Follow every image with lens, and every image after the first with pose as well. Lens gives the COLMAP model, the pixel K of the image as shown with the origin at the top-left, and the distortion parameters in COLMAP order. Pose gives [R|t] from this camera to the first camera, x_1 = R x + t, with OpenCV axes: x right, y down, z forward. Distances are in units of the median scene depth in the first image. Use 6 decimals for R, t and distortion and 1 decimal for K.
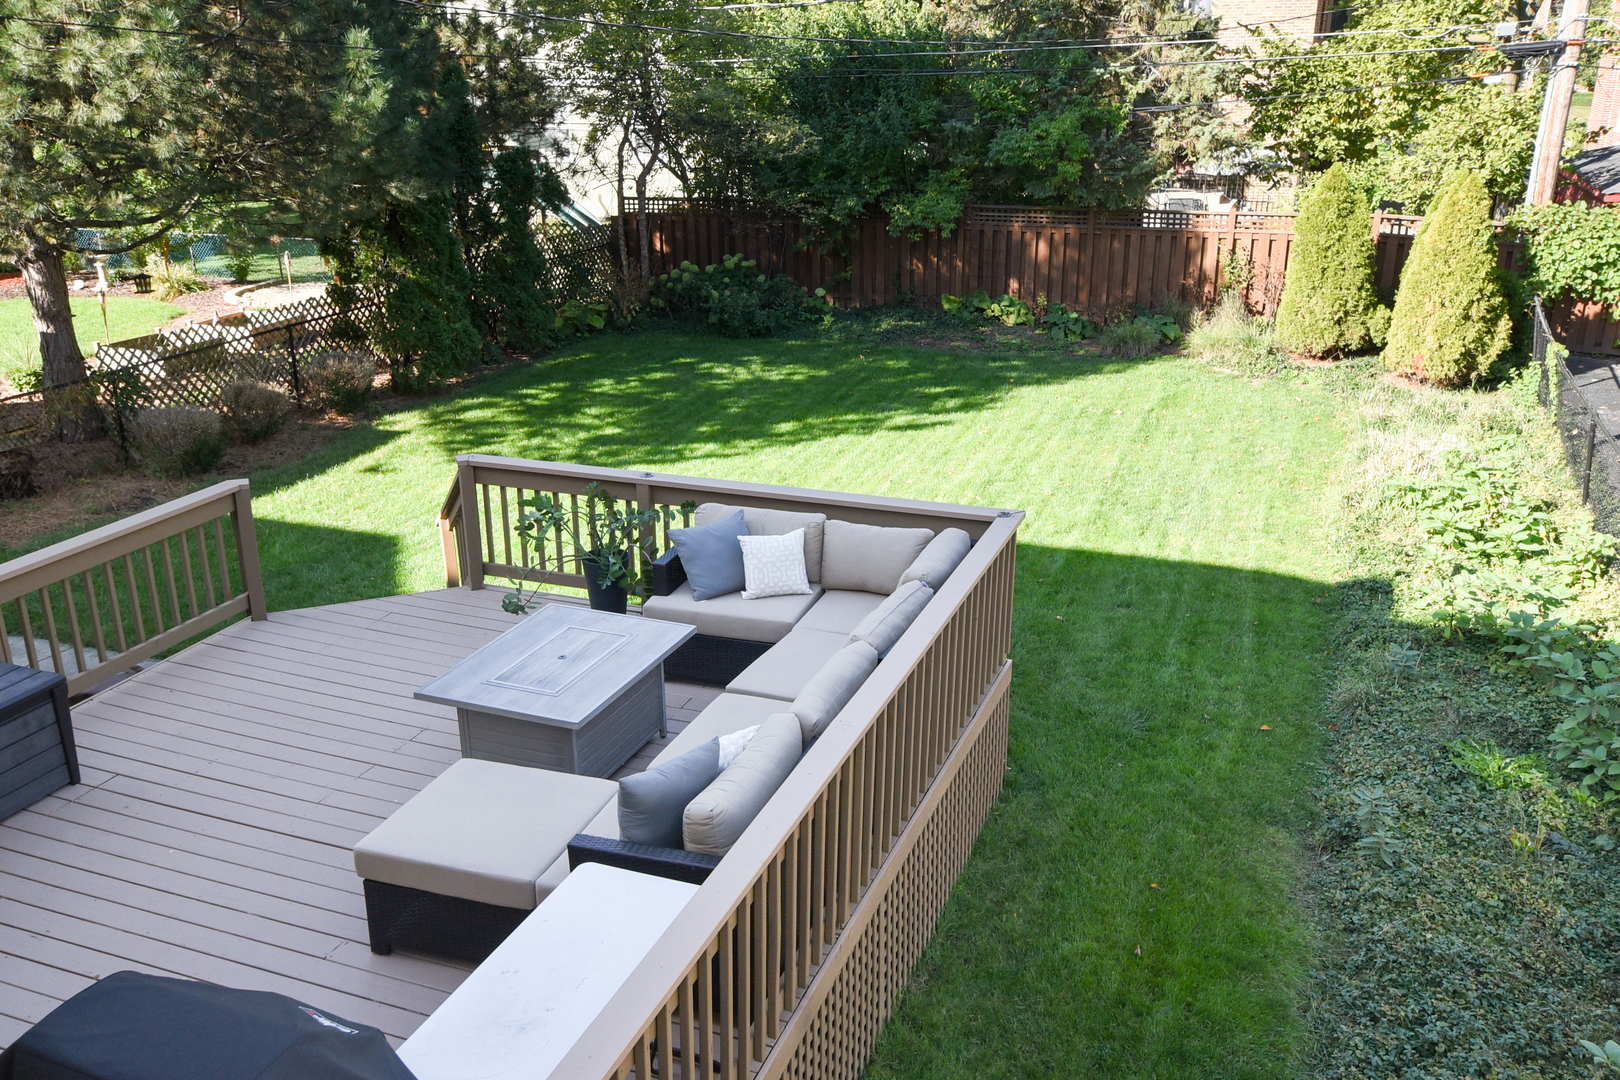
lens RADIAL K [[1286.9, 0, 810.0], [0, 1286.9, 540.0], [0, 0, 1]] dist [0.010607, 0.007616]
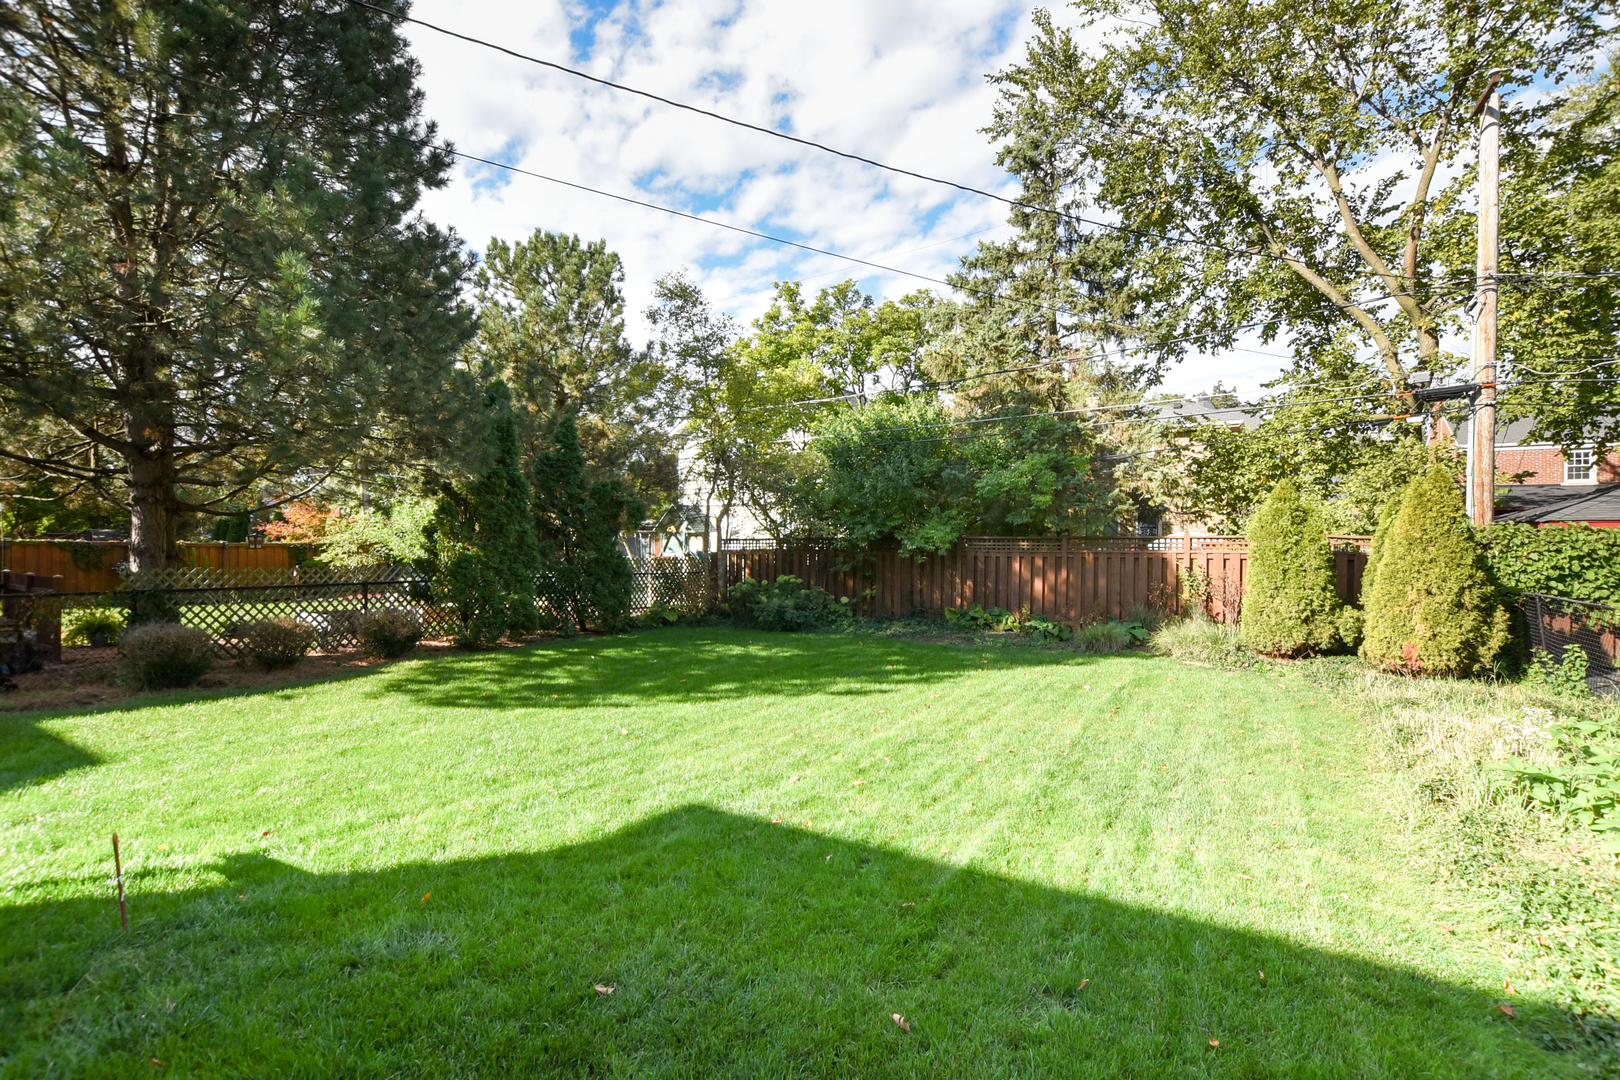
lens RADIAL K [[727.2, 0, 813.9], [0, 727.2, 547.0], [0, 0, 1]] dist [-0.026930, 0.000726]
pose [[0.987466, 0.020683, -0.156468, 0.107359], [-0.072523, 0.939979, -0.333437, -0.002974], [0.140180, 0.340605, 0.929698, 0.386268]]
